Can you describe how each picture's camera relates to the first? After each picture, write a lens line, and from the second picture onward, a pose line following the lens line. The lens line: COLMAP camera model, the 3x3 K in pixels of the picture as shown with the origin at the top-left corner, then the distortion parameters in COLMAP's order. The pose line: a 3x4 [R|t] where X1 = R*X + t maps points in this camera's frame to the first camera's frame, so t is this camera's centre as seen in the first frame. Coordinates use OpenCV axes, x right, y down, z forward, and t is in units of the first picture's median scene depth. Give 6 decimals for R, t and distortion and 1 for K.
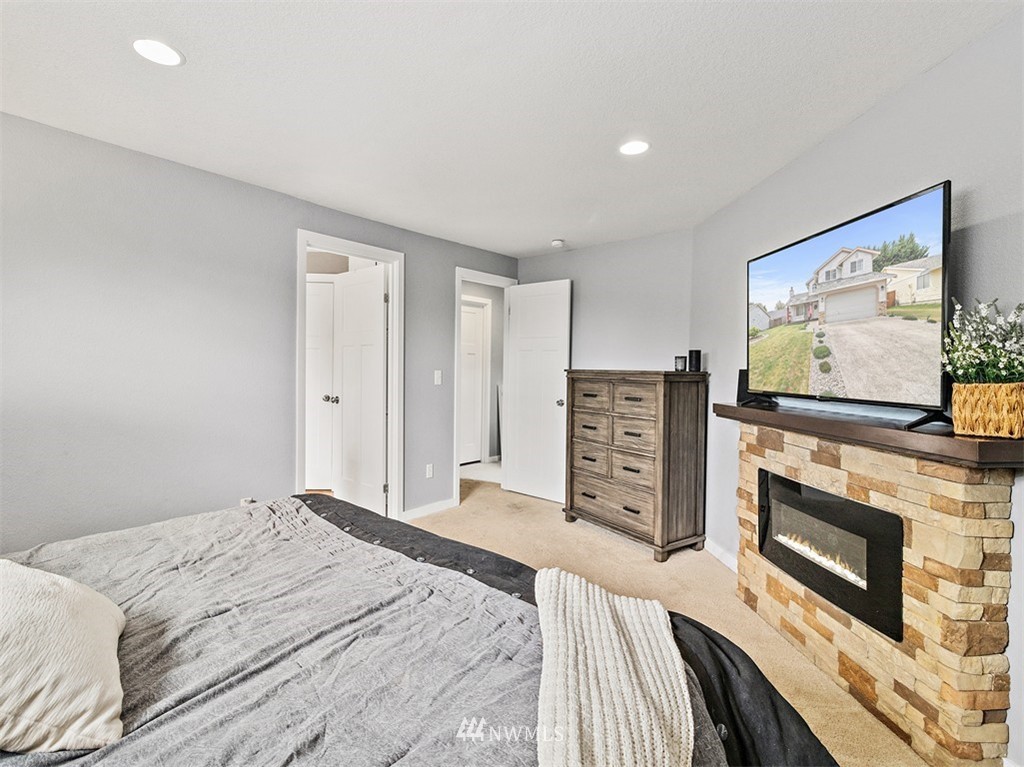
lens RADIAL K [[470.6, 0, 510.1], [0, 470.6, 368.6], [0, 0, 1]] dist [0.000866, 0.000236]
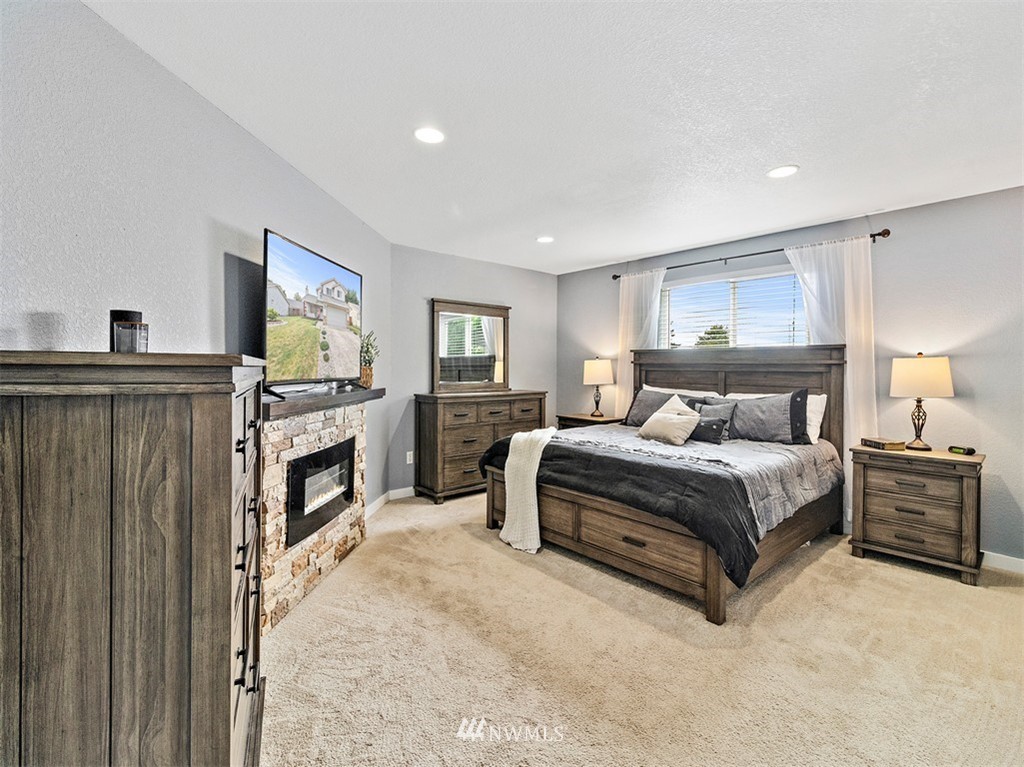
lens RADIAL K [[470.6, 0, 510.1], [0, 470.6, 368.6], [0, 0, 1]] dist [0.000866, 0.000236]
pose [[-0.992753, 0.005194, 0.120059, -0.022349], [0.006119, 0.999954, 0.007341, 0.021518], [-0.120016, 0.008023, -0.992740, 2.091914]]
